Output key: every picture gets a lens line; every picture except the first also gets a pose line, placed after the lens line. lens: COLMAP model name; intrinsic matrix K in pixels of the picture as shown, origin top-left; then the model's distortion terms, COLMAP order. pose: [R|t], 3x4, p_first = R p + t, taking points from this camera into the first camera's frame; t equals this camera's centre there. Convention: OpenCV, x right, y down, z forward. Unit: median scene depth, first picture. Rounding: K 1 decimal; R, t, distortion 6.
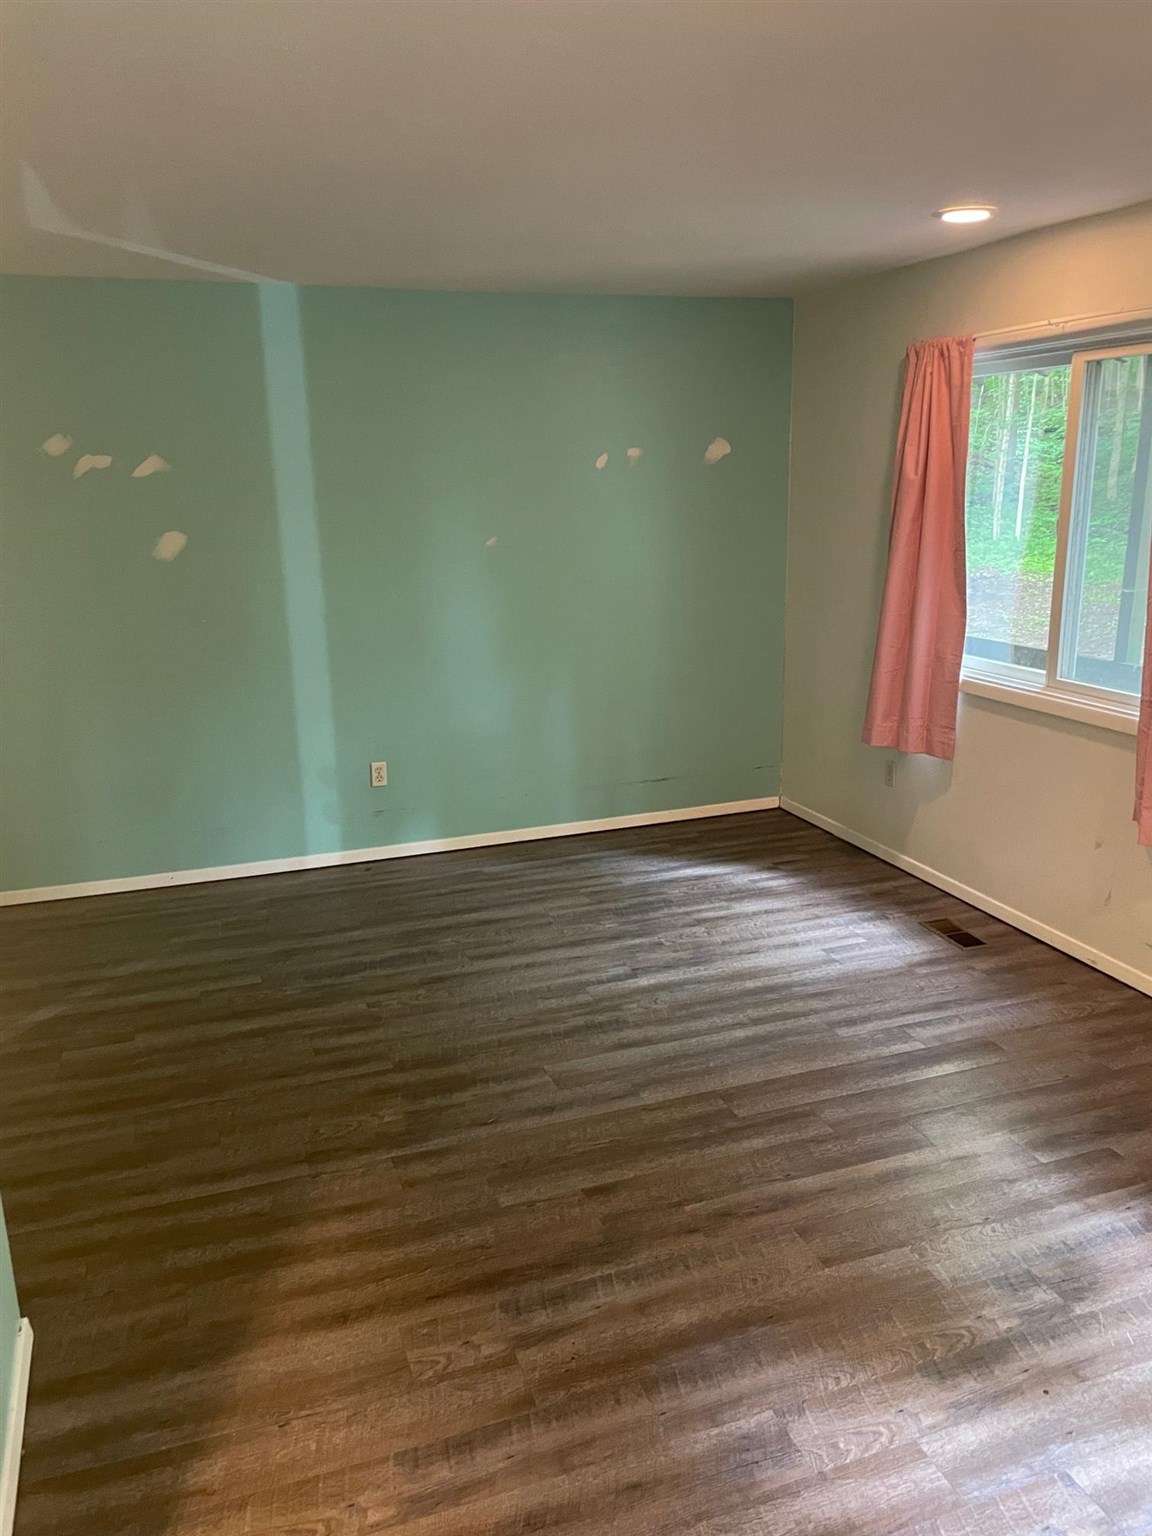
lens RADIAL K [[1164.7, 0, 576.3], [0, 1164.7, 778.2], [0, 0, 1]] dist [0.087428, -0.122521]
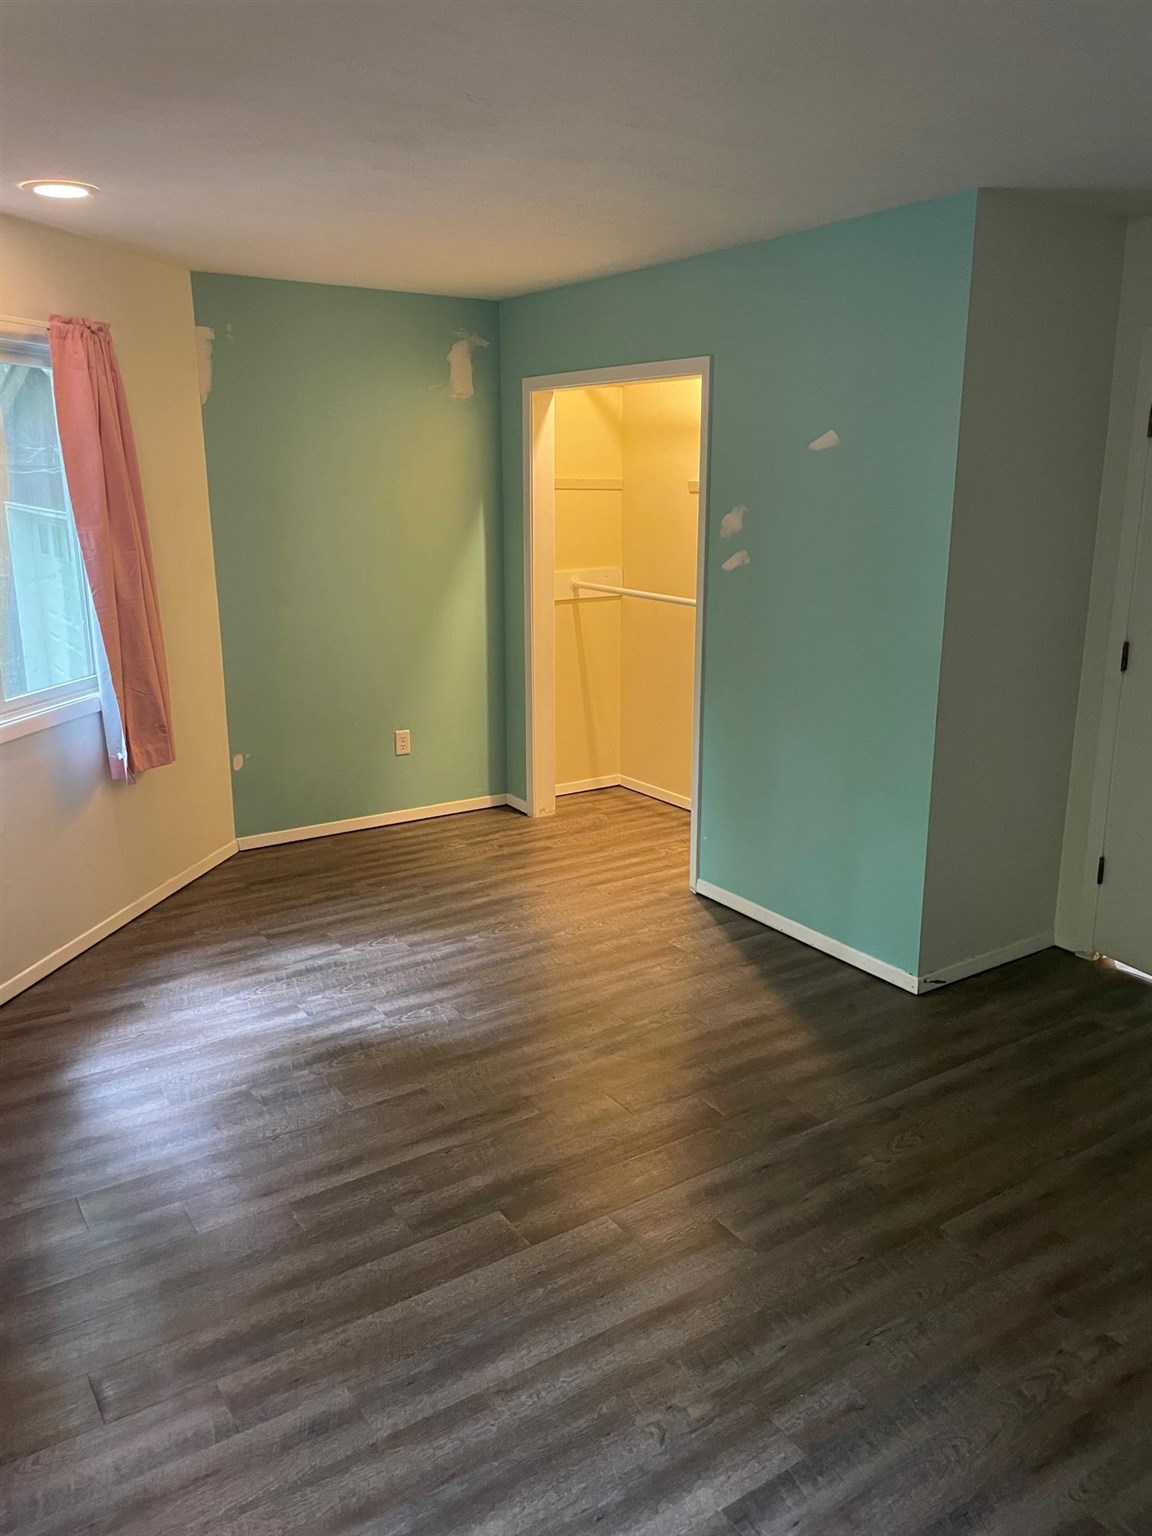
lens RADIAL K [[1164.7, 0, 581.3], [0, 1164.7, 763.6], [0, 0, 1]] dist [0.087428, -0.122521]
pose [[-0.970749, 0.073539, -0.228557, 0.245995], [-0.047484, 0.874334, 0.482997, -0.414939], [0.235354, 0.479721, -0.845267, 1.544334]]
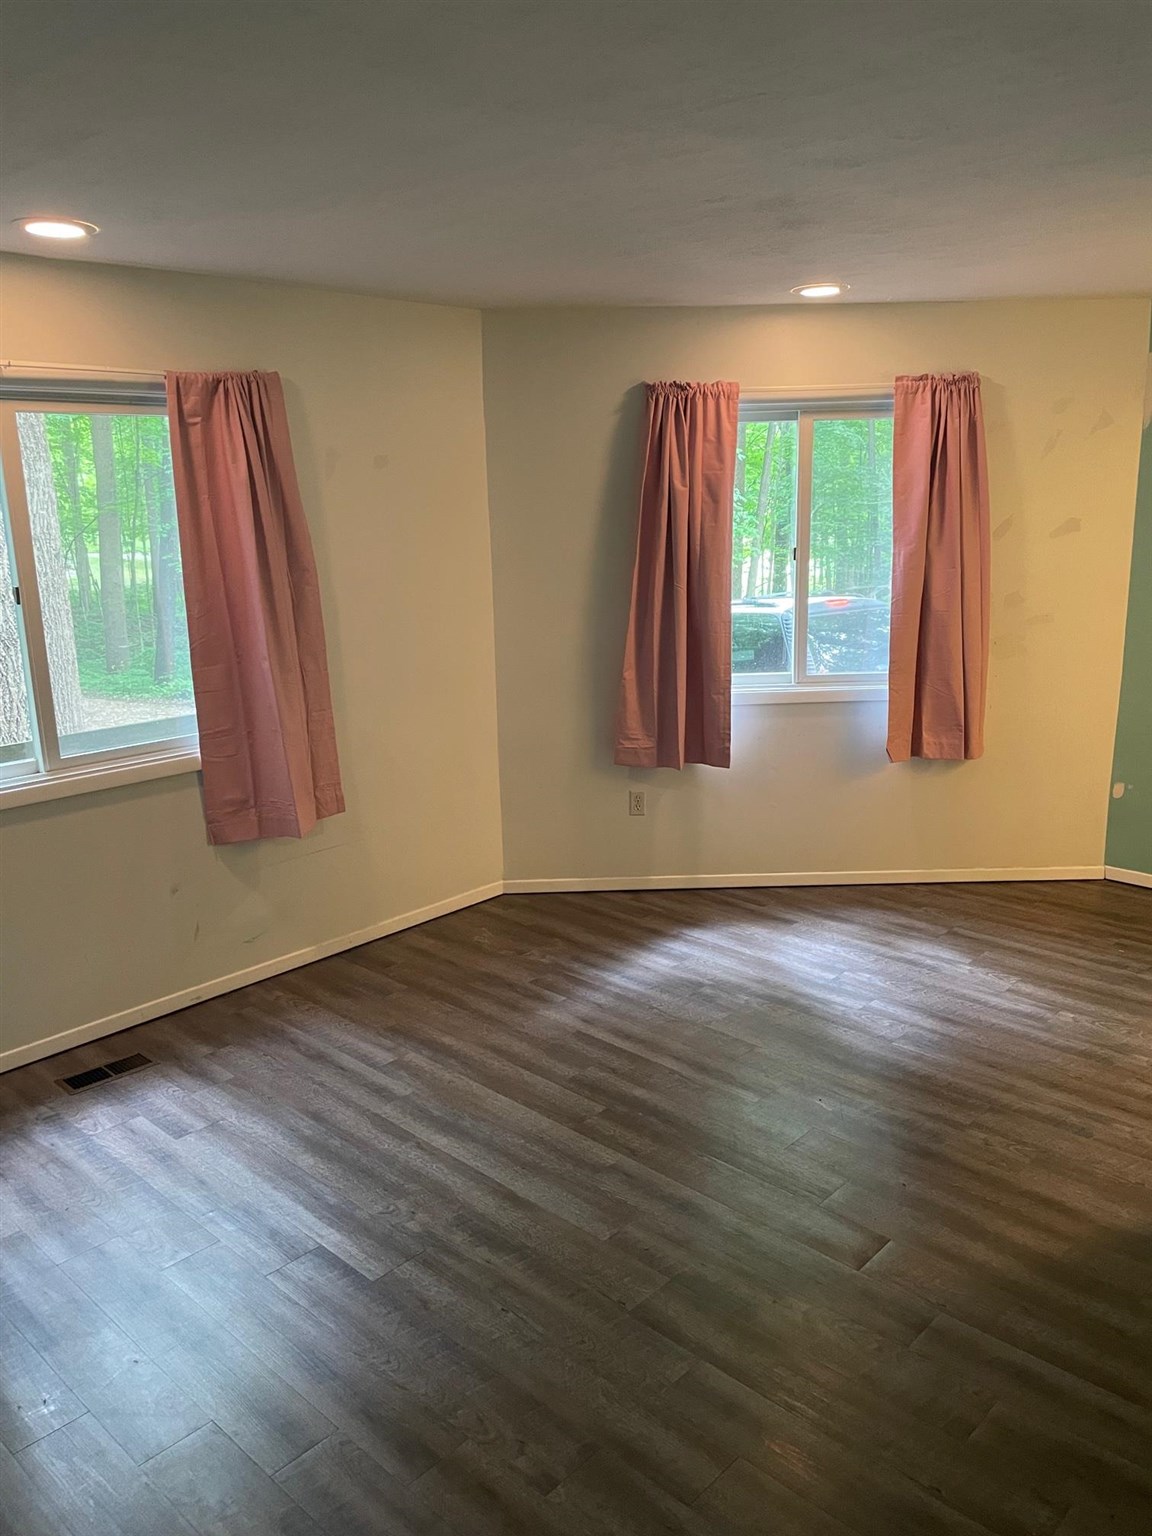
lens RADIAL K [[1164.7, 0, 589.8], [0, 1164.7, 761.8], [0, 0, 1]] dist [0.087428, -0.122521]
pose [[-0.454531, -0.178711, 0.872619, -0.715742], [0.253763, 0.913088, 0.319179, -0.339396], [-0.853819, 0.366515, -0.369676, 1.254115]]
